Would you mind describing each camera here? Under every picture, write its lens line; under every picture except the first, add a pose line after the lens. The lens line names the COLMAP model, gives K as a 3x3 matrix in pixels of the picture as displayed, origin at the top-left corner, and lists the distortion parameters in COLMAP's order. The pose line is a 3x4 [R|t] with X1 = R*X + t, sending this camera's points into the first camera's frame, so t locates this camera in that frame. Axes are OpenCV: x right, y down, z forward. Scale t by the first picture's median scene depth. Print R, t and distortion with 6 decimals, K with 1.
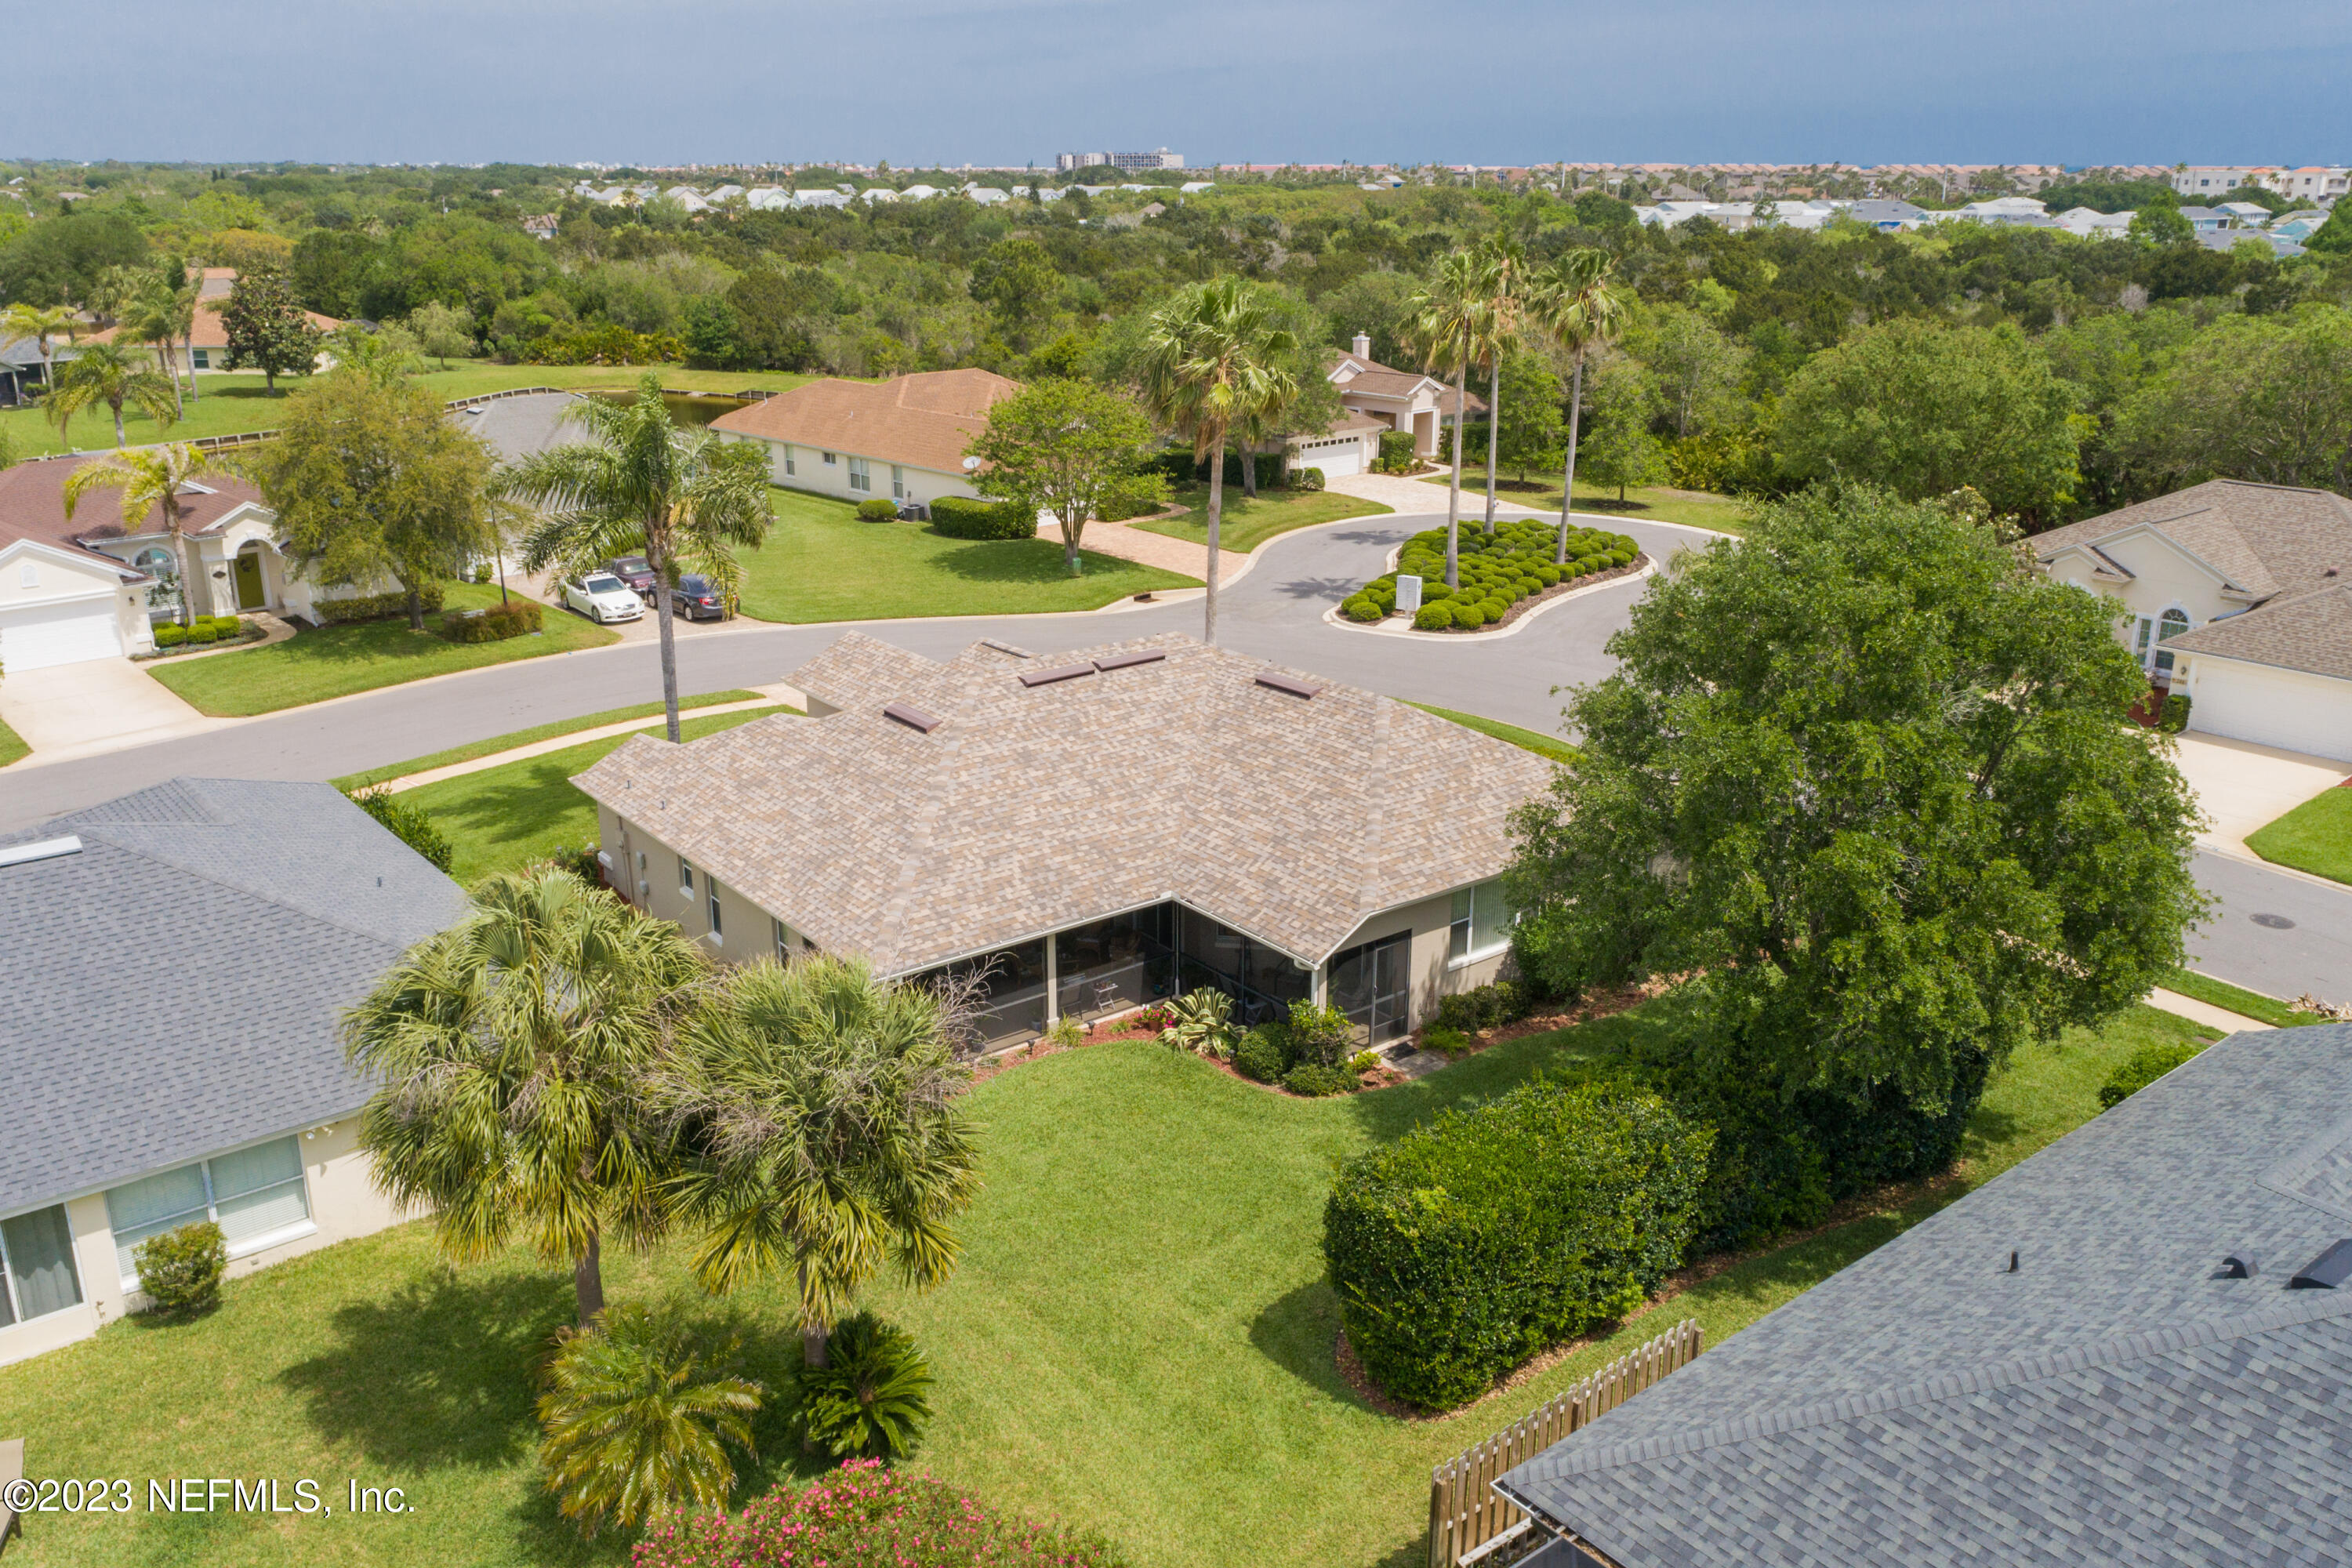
lens RADIAL K [[1918.7, 0, 1176.0], [0, 1918.7, 784.0], [0, 0, 1]] dist [-0.035373, 0.000212]
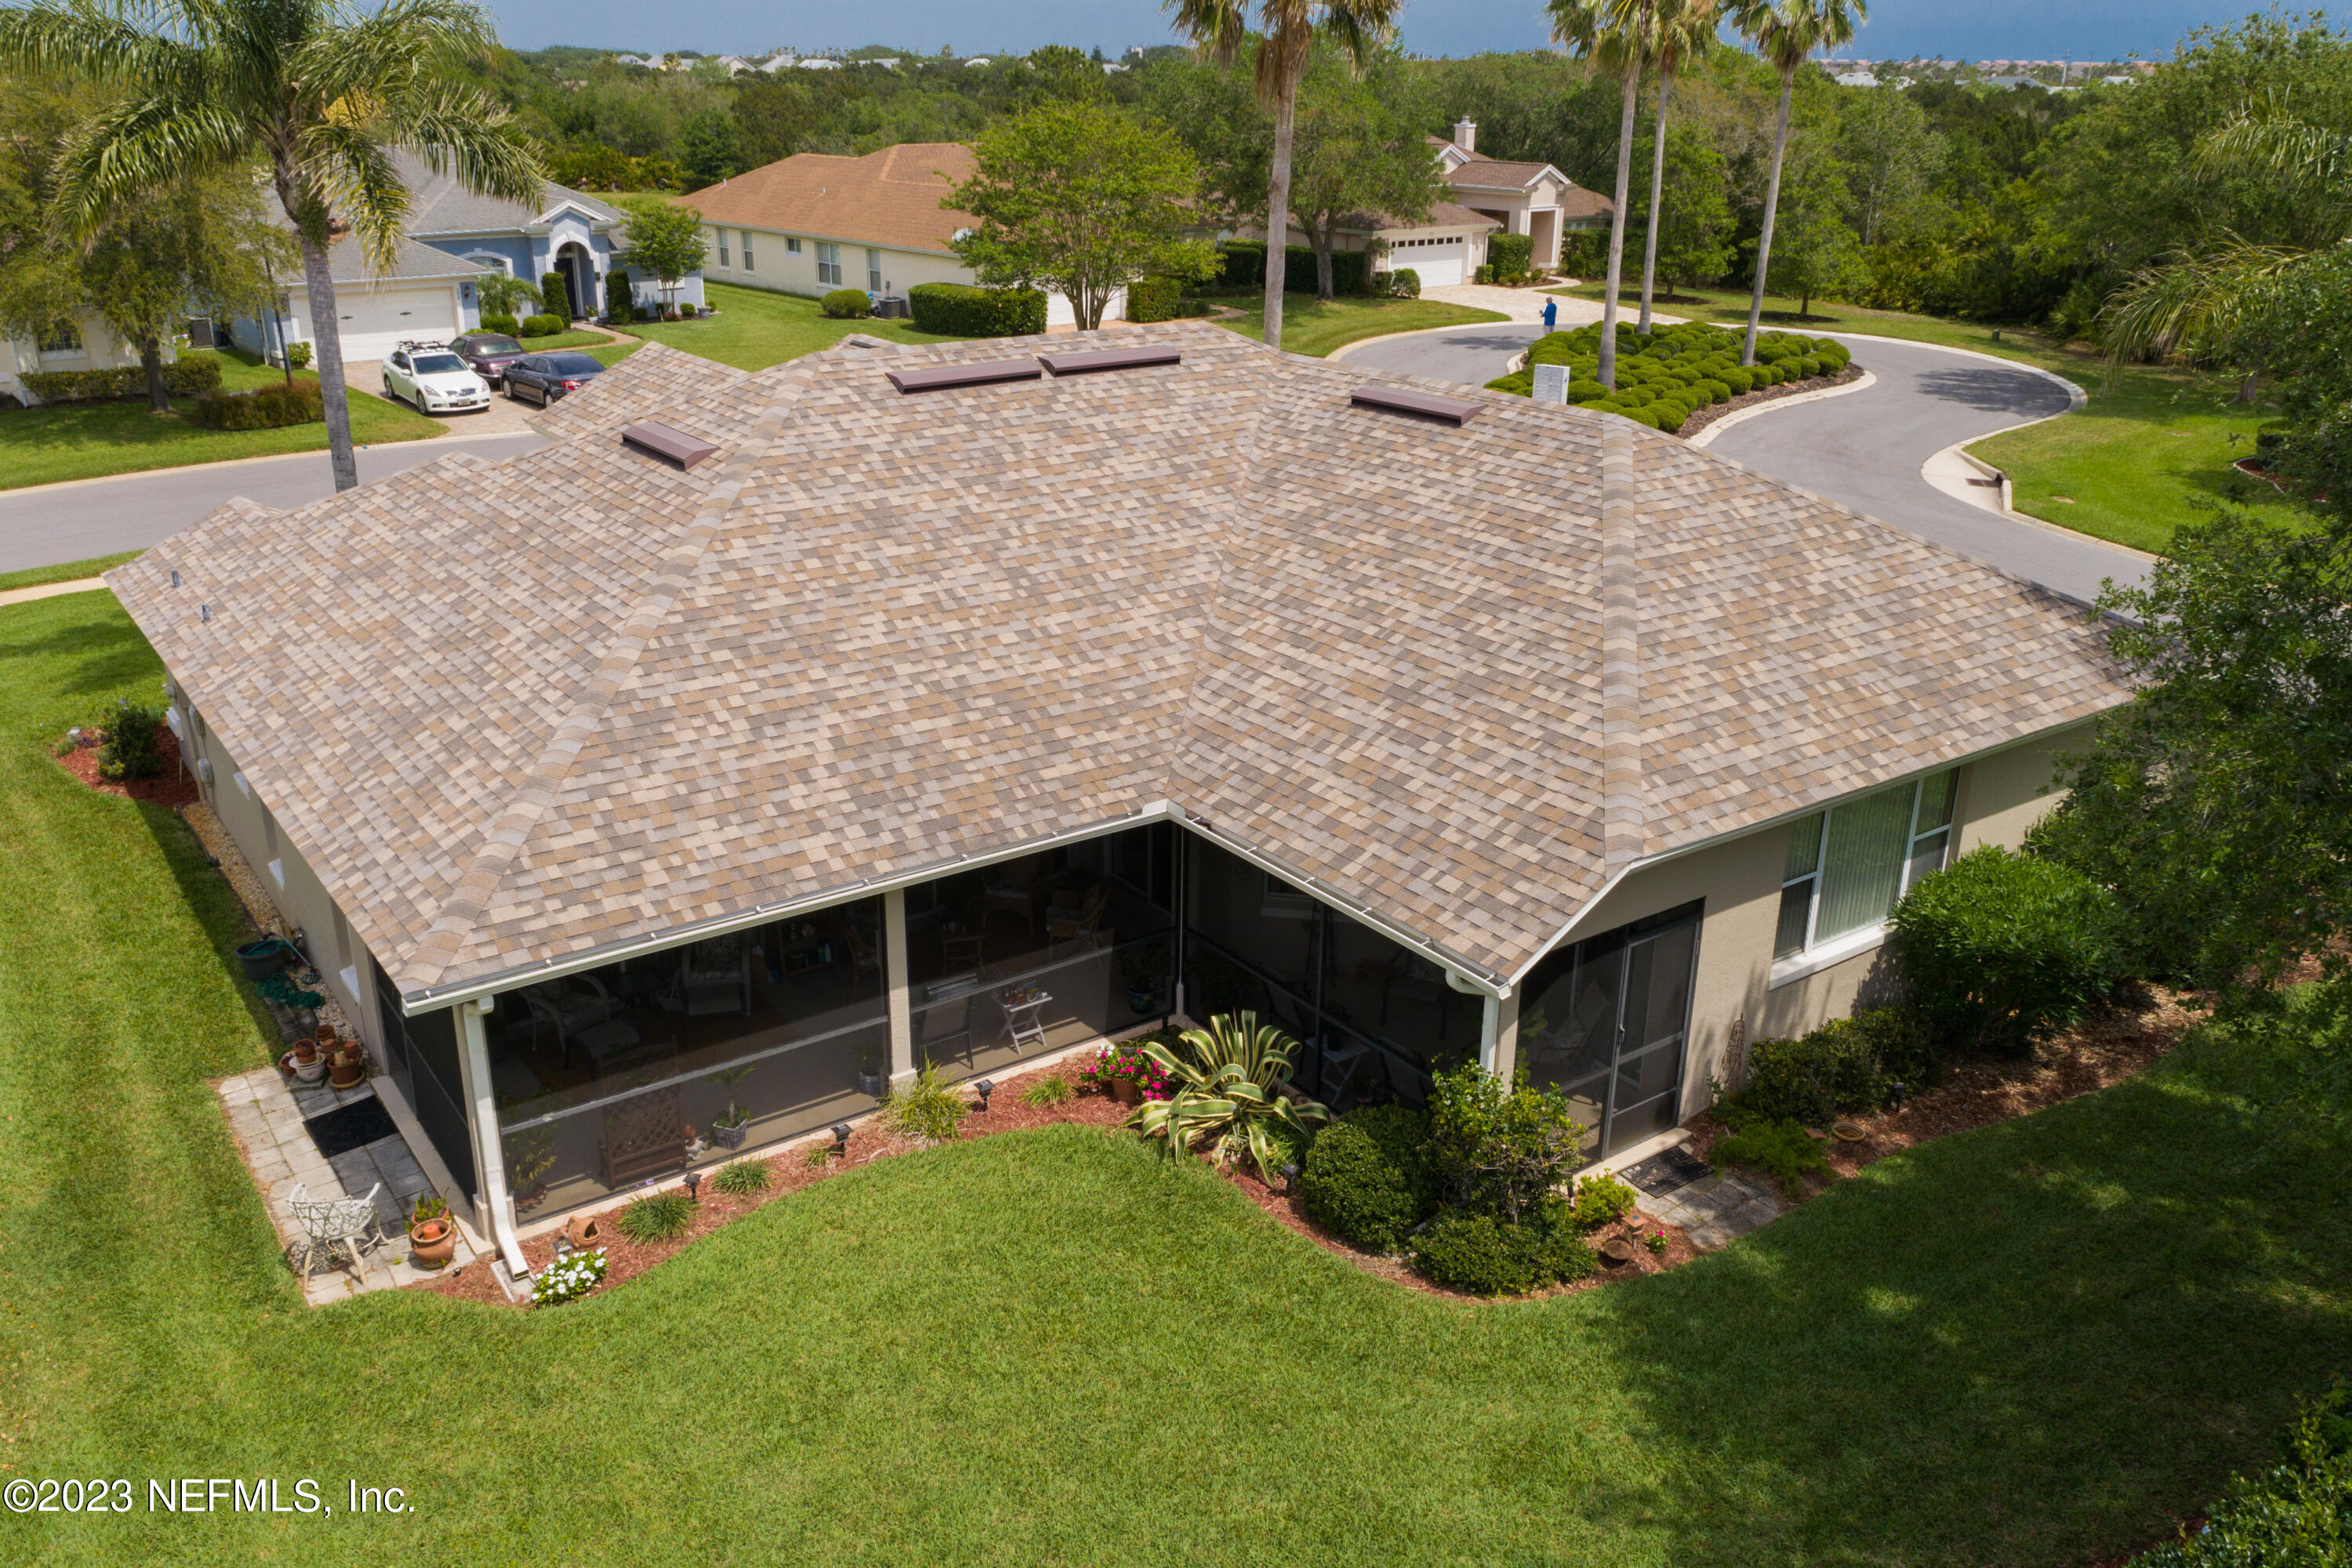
lens RADIAL K [[1918.7, 0, 1176.0], [0, 1918.7, 784.0], [0, 0, 1]] dist [-0.035373, 0.000212]
pose [[0.999321, 0.022060, -0.029495, 0.012936], [-0.020639, 0.998652, 0.047625, 0.029455], [0.030506, -0.046984, 0.998430, 0.530296]]
